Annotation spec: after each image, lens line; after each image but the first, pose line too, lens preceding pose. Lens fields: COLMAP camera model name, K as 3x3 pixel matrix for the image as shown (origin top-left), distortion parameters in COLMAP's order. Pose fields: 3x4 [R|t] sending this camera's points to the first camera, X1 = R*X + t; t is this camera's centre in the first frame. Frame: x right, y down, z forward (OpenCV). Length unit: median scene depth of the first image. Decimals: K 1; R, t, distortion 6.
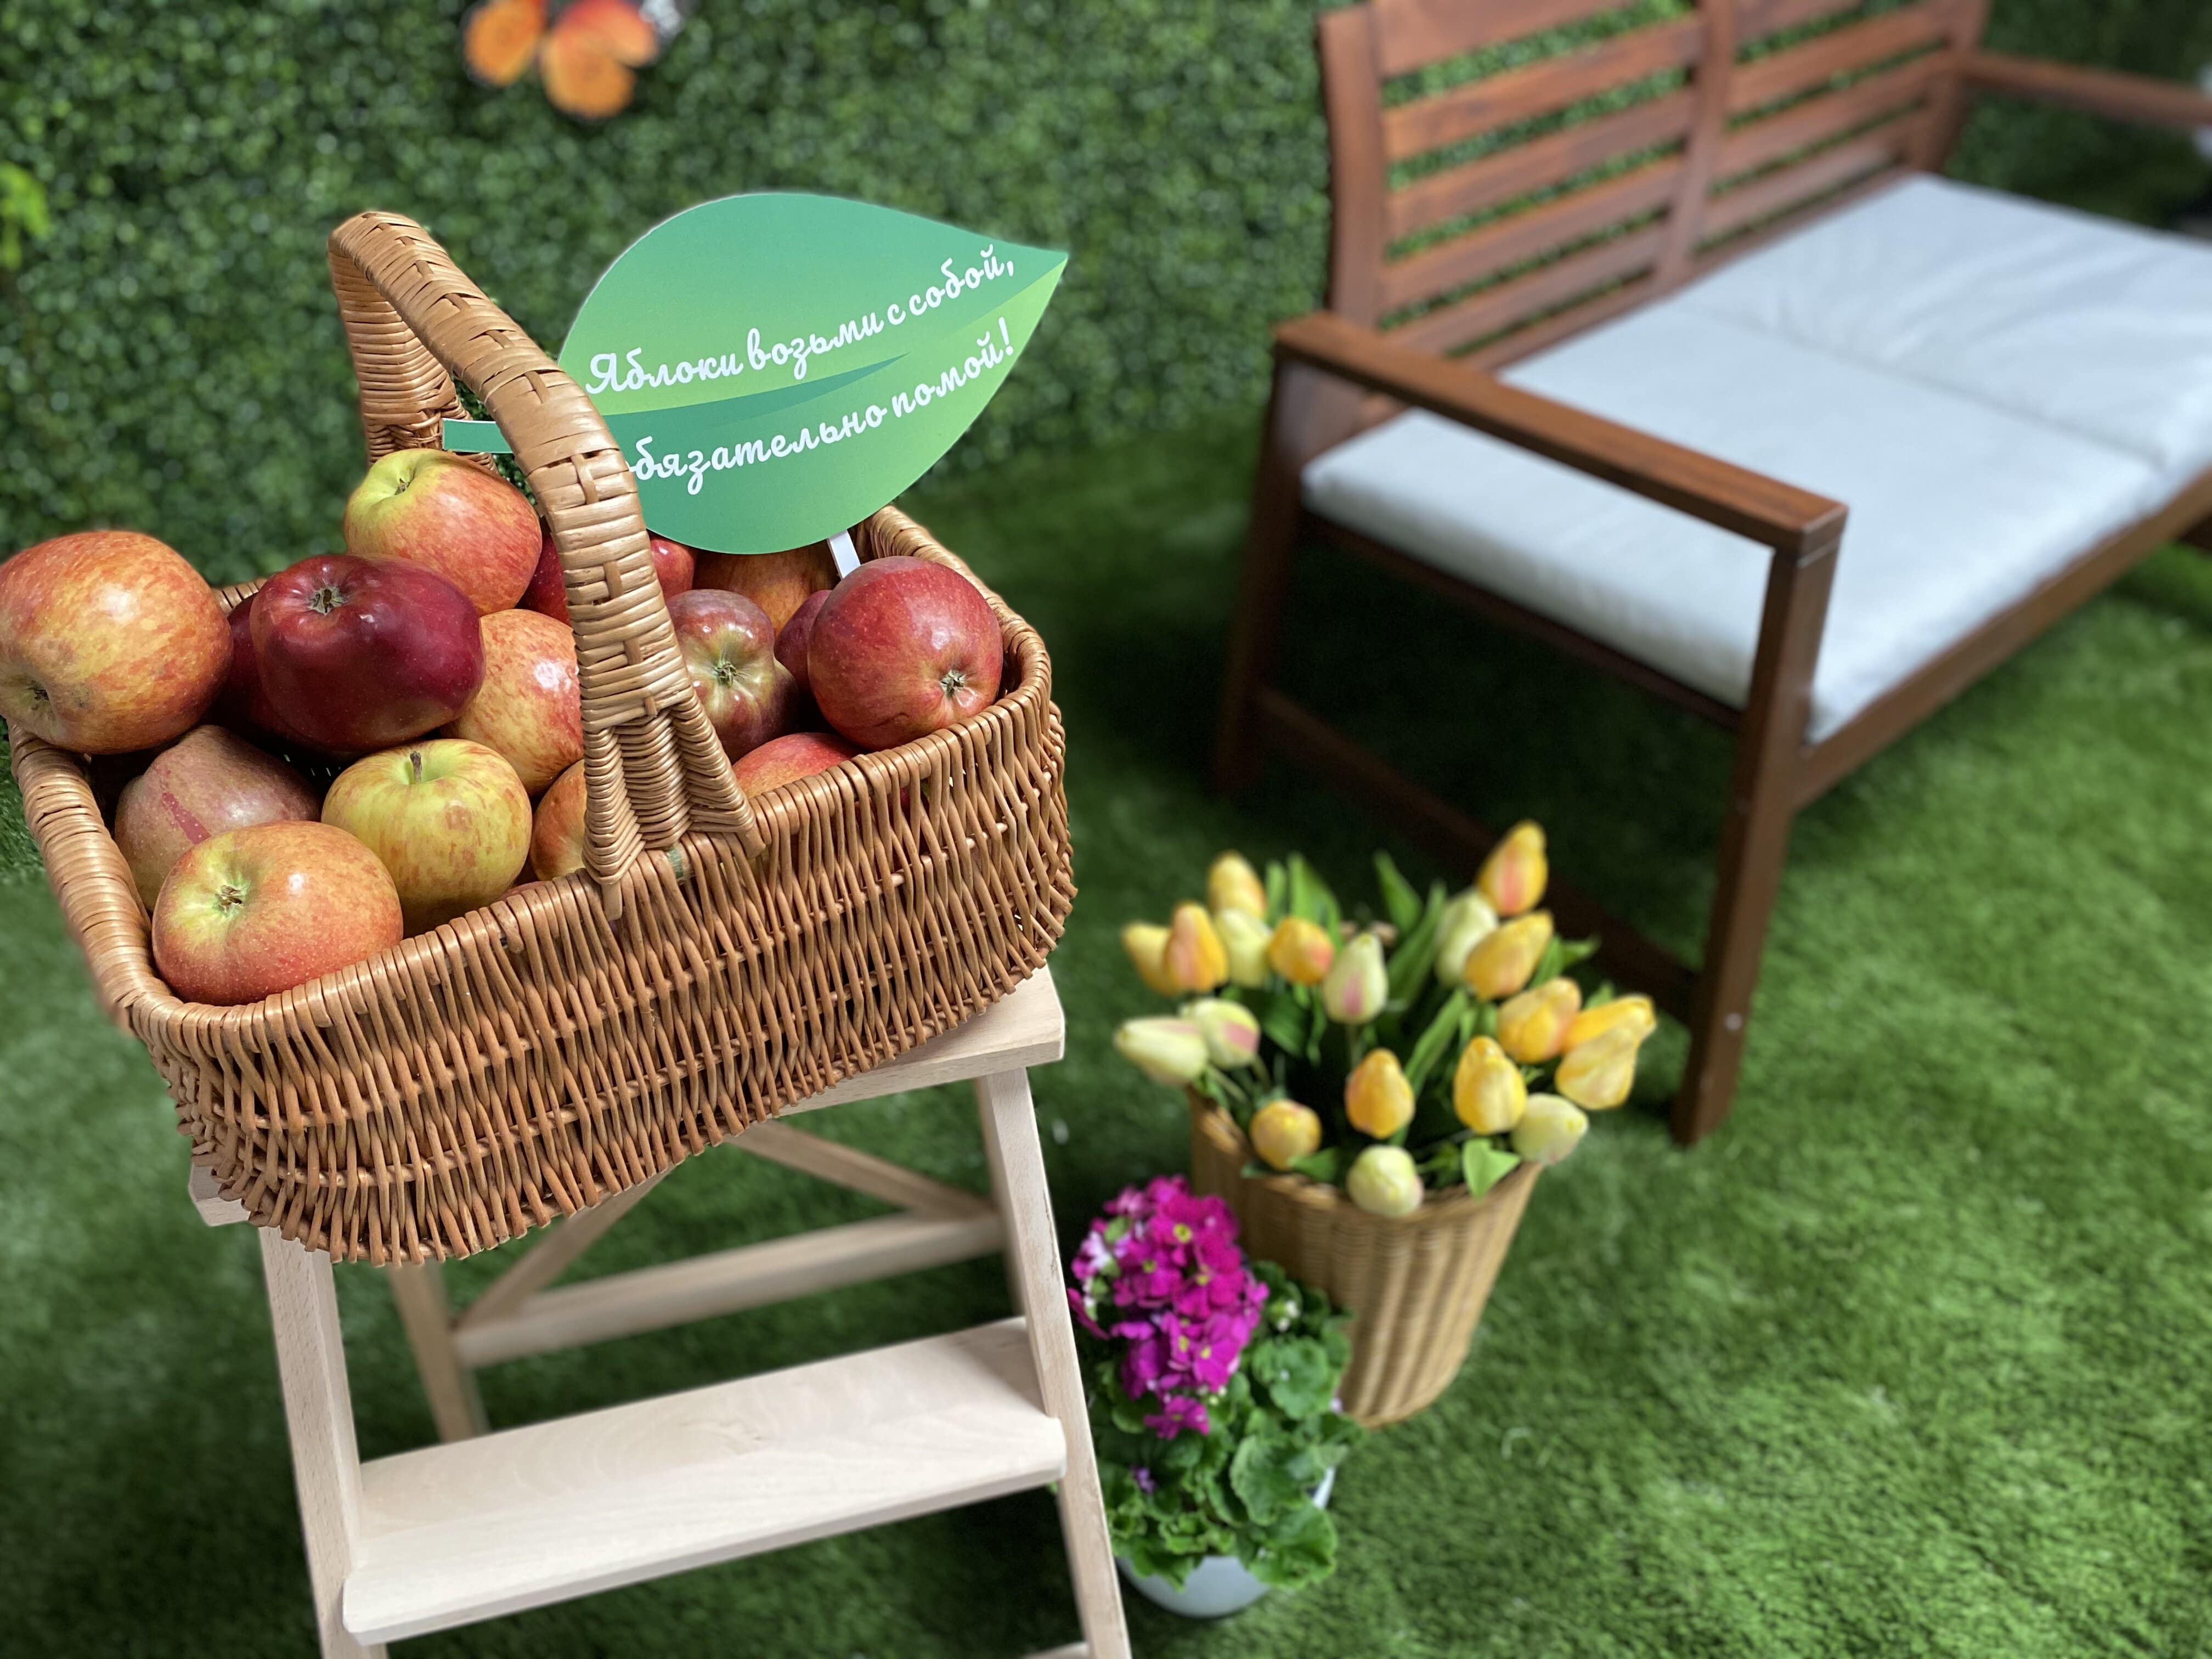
lens RADIAL K [[1670.1, 0, 1102.1], [0, 1670.1, 828.9], [0, 0, 1]] dist [0.013441, -0.001935]
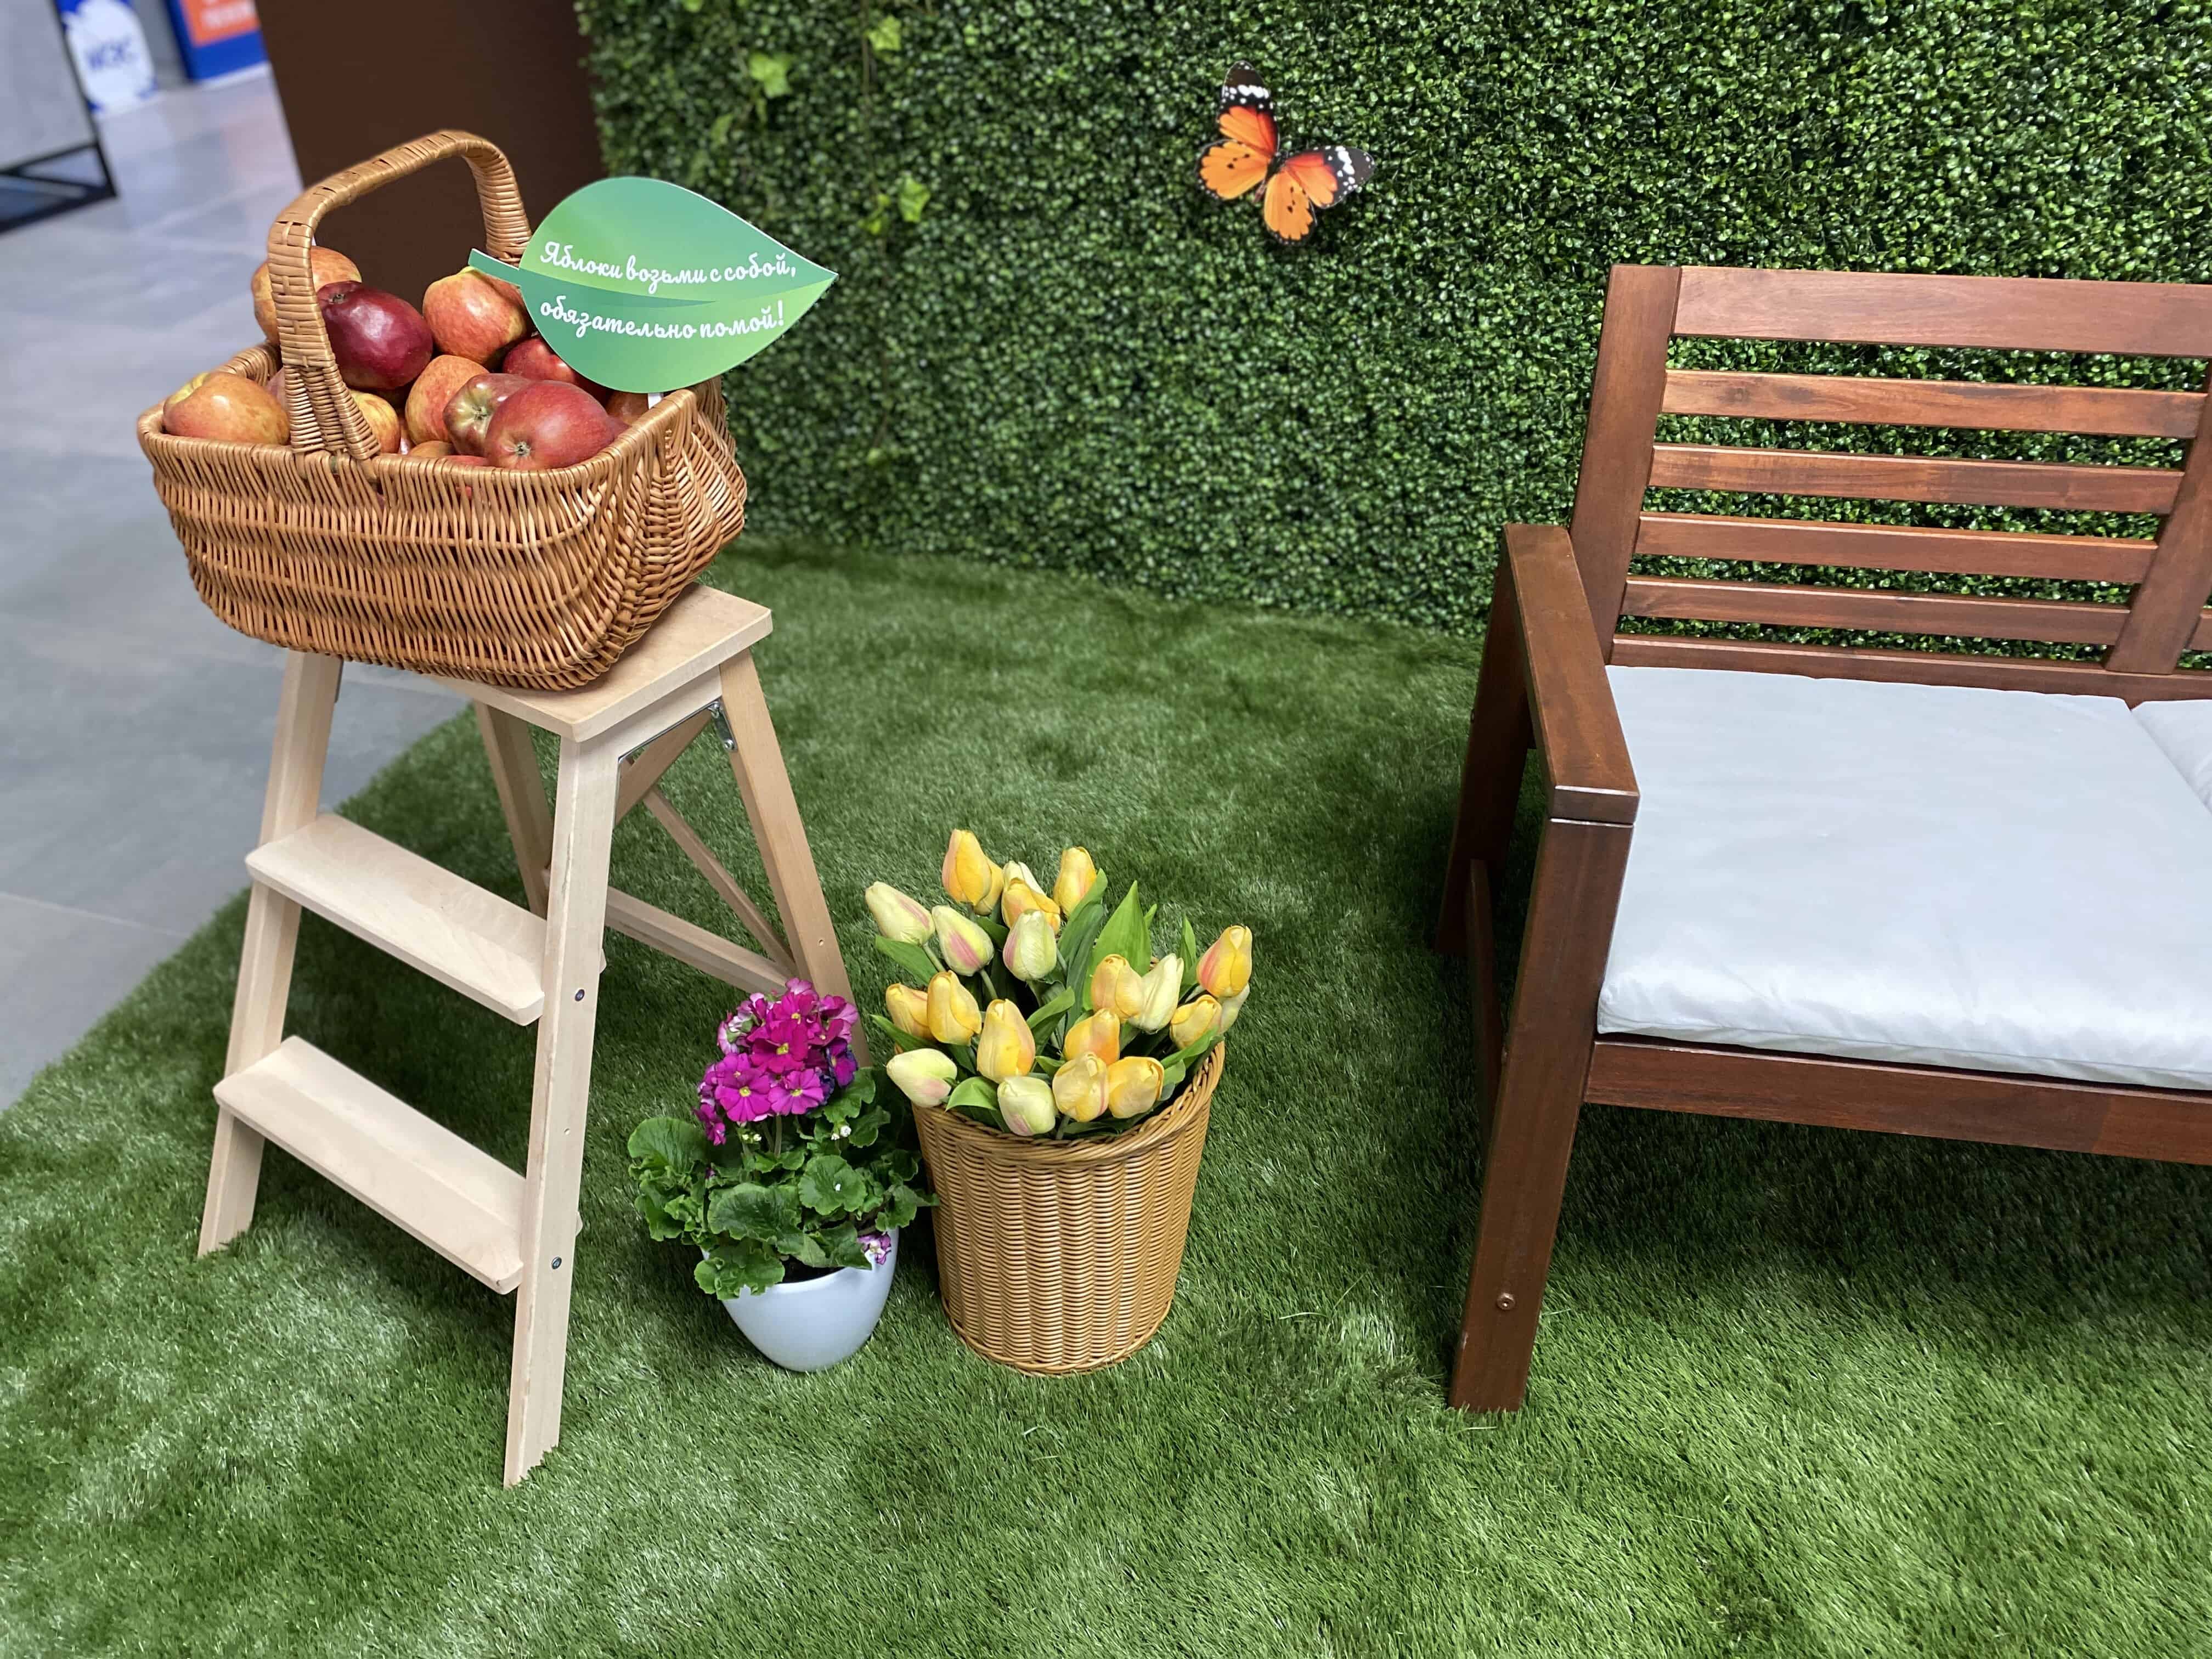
lens RADIAL K [[1670.1, 0, 1106.0], [0, 1670.1, 827.0], [0, 0, 1]] dist [0.013441, -0.001935]
pose [[0.674962, 0.425025, -0.603141, 0.638572], [-0.487637, 0.870420, 0.067668, -0.067661], [0.553747, 0.248441, 0.794759, 0.032741]]
